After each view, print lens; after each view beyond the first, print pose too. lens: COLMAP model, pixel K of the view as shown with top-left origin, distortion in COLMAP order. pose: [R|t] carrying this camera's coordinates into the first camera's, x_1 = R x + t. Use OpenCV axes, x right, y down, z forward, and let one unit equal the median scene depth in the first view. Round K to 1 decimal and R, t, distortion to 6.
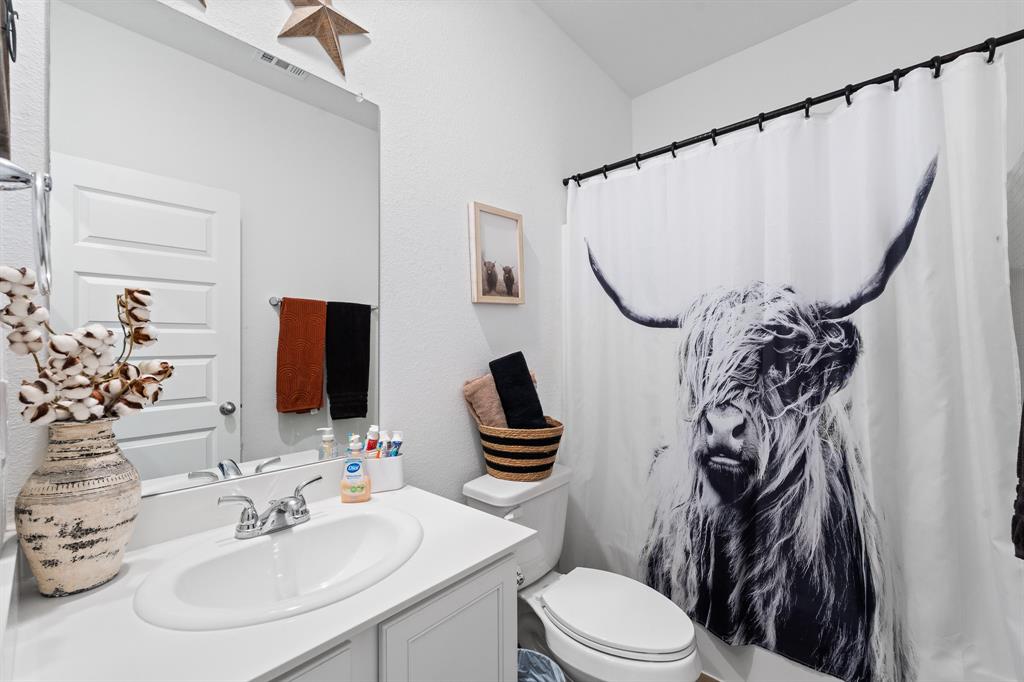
lens RADIAL K [[420.9, 0, 515.8], [0, 420.9, 344.0], [0, 0, 1]] dist [-0.000144, -0.000278]
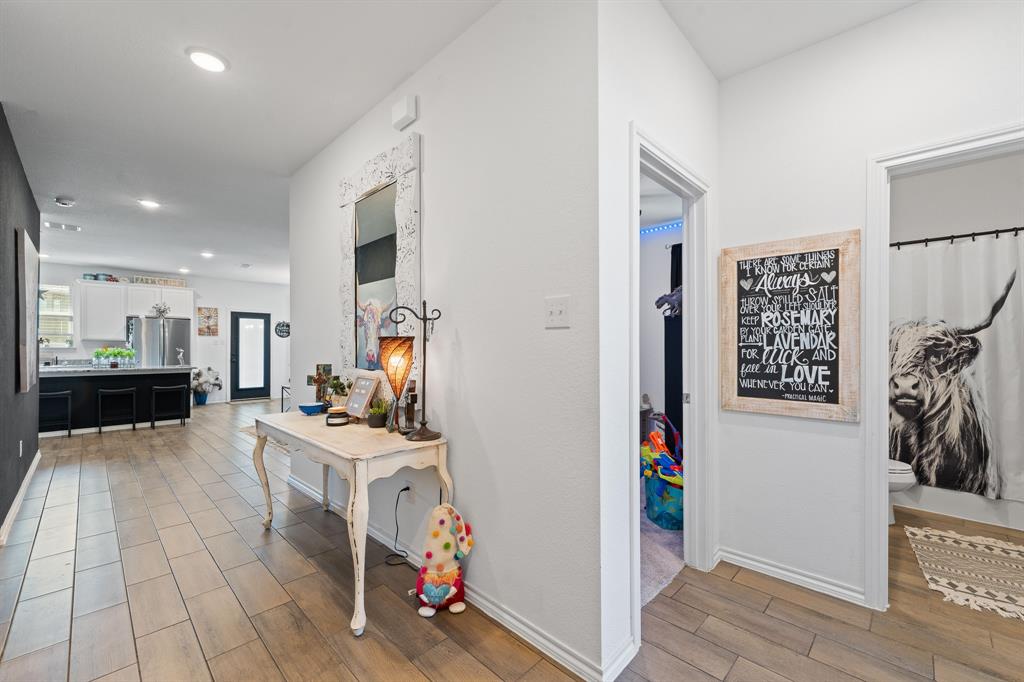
lens RADIAL K [[415.0, 0, 524.3], [0, 415.0, 338.7], [0, 0, 1]] dist [0.001368, 0.000051]
pose [[0.999460, 0.008185, -0.031816, -1.473570], [-0.008360, 0.999951, -0.005363, -0.008375], [0.031770, 0.005626, 0.999479, -1.247749]]
